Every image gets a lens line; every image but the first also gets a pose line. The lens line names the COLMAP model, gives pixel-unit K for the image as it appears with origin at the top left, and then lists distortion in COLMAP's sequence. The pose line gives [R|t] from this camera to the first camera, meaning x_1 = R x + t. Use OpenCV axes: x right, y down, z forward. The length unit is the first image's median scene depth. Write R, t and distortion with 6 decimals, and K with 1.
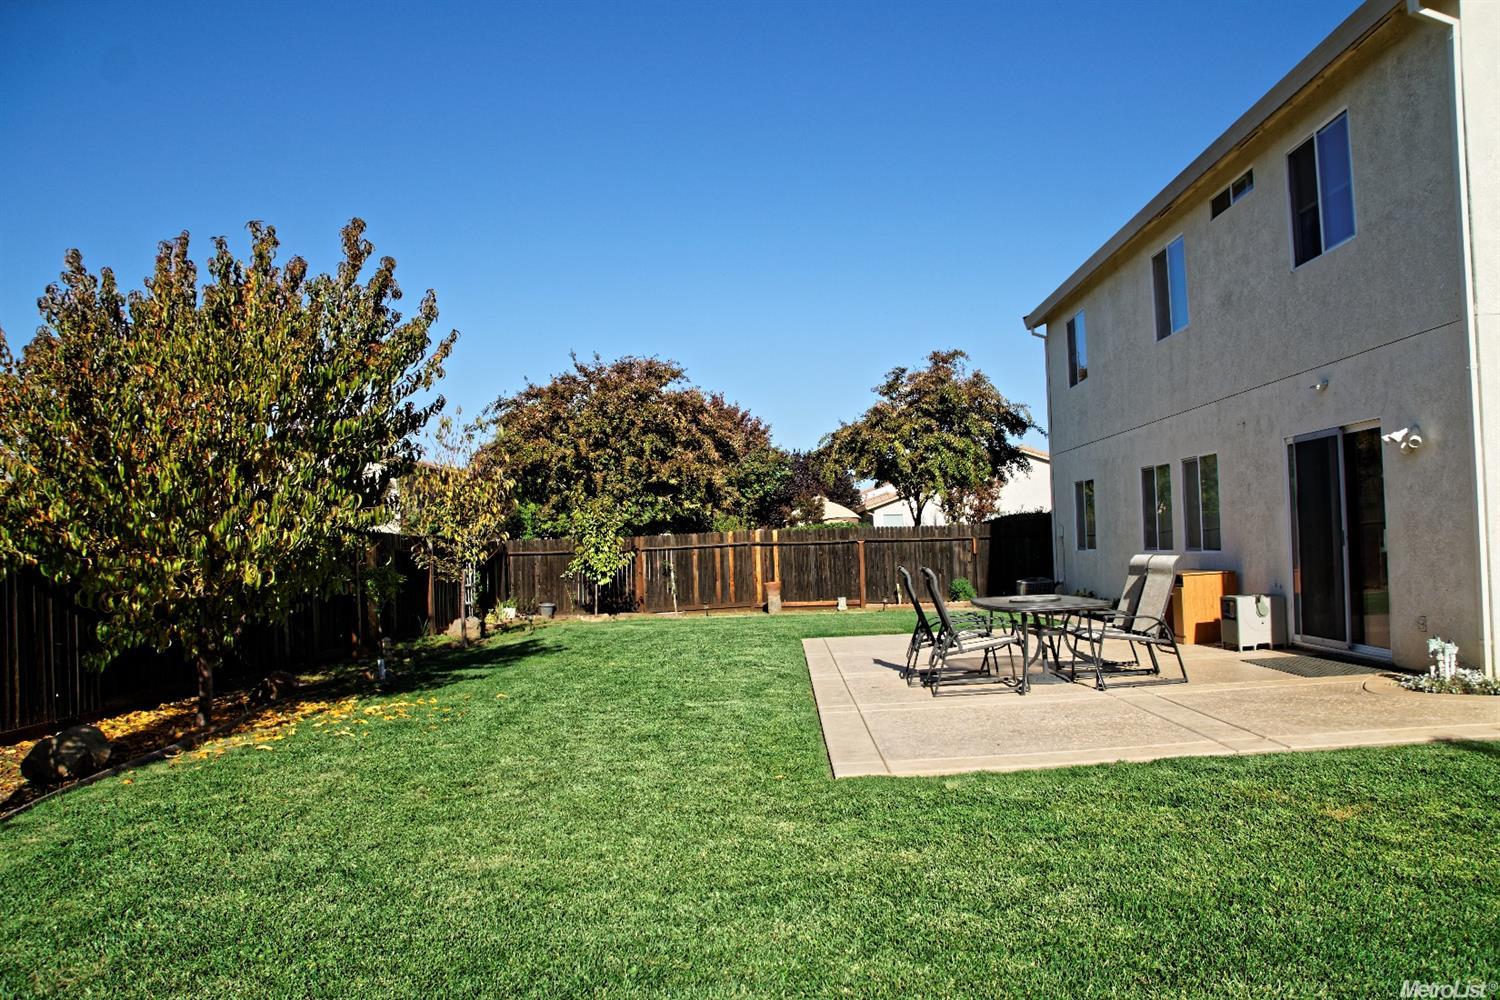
lens RADIAL K [[1042.9, 0, 762.1], [0, 1042.9, 508.6], [0, 0, 1]] dist [-0.157765, 0.117486]
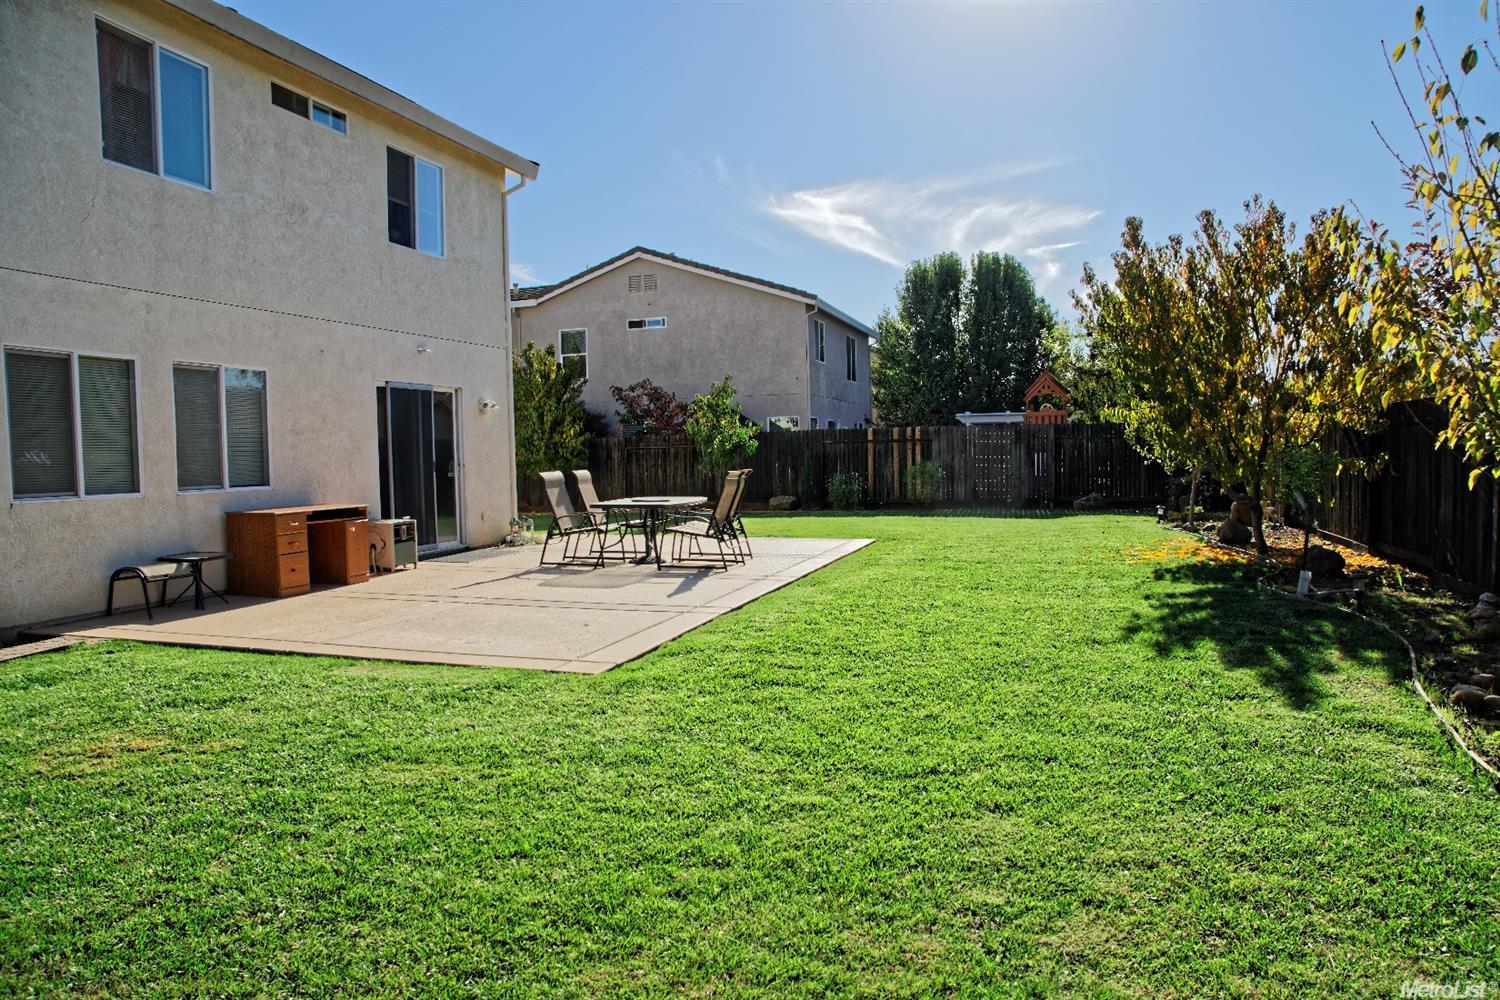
lens RADIAL K [[1042.9, 0, 762.1], [0, 1042.9, 508.6], [0, 0, 1]] dist [-0.157765, 0.117486]
pose [[-0.962426, 0.031697, 0.269689, -0.197770], [0.037631, 0.999149, 0.016861, 0.069490], [-0.268925, 0.026376, -0.962800, 1.929982]]
